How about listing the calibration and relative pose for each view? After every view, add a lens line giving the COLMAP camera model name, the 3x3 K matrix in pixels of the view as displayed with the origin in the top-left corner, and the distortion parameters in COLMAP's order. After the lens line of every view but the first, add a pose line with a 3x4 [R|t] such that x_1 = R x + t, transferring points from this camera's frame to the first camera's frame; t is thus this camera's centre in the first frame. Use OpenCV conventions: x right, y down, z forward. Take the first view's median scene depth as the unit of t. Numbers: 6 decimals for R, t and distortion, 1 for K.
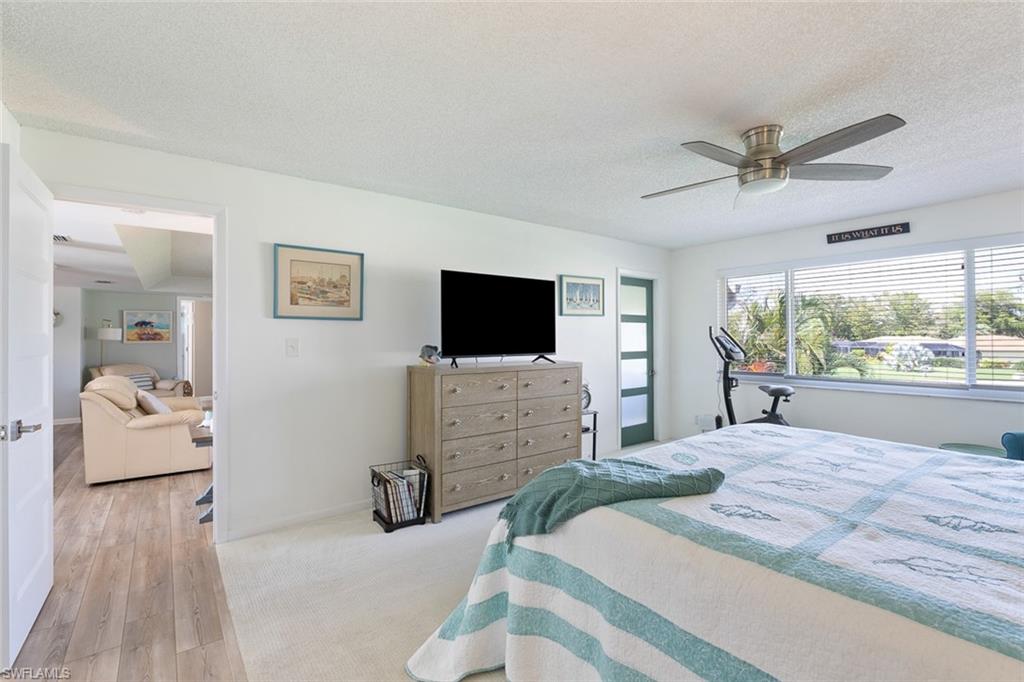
lens RADIAL K [[453.8, 0, 513.9], [0, 453.8, 336.9], [0, 0, 1]] dist [-0.007874, 0.001413]
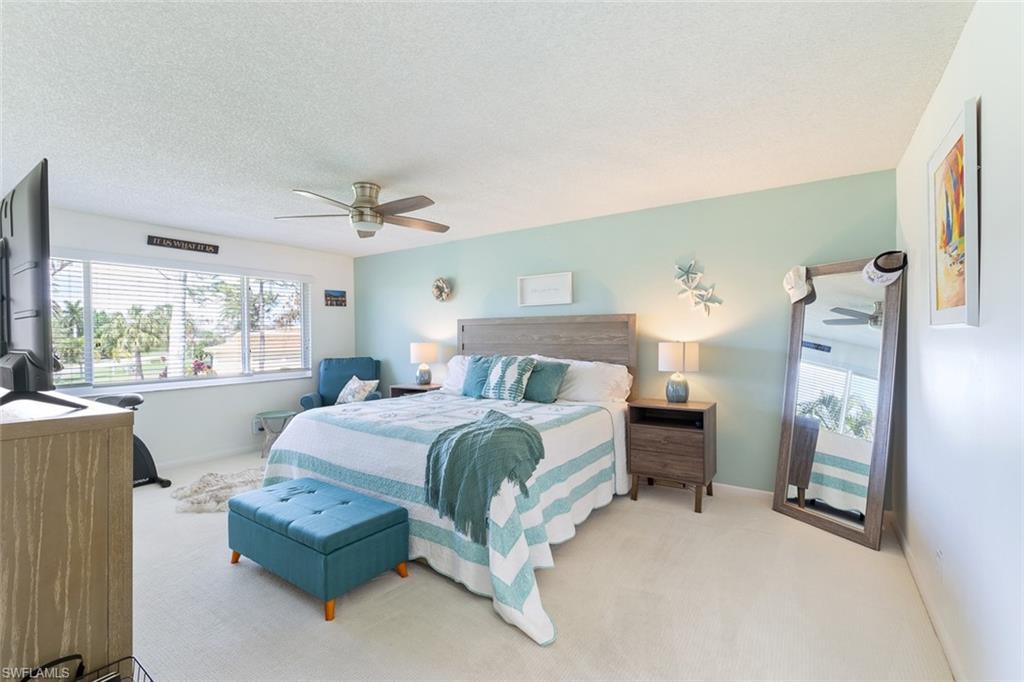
lens RADIAL K [[453.8, 0, 512.5], [0, 453.8, 335.6], [0, 0, 1]] dist [-0.007874, 0.001413]
pose [[-0.330562, 0.002641, 0.943781, -0.518372], [0.010866, 0.999940, 0.001008, -0.000753], [-0.943722, 0.010588, -0.330571, 0.606745]]
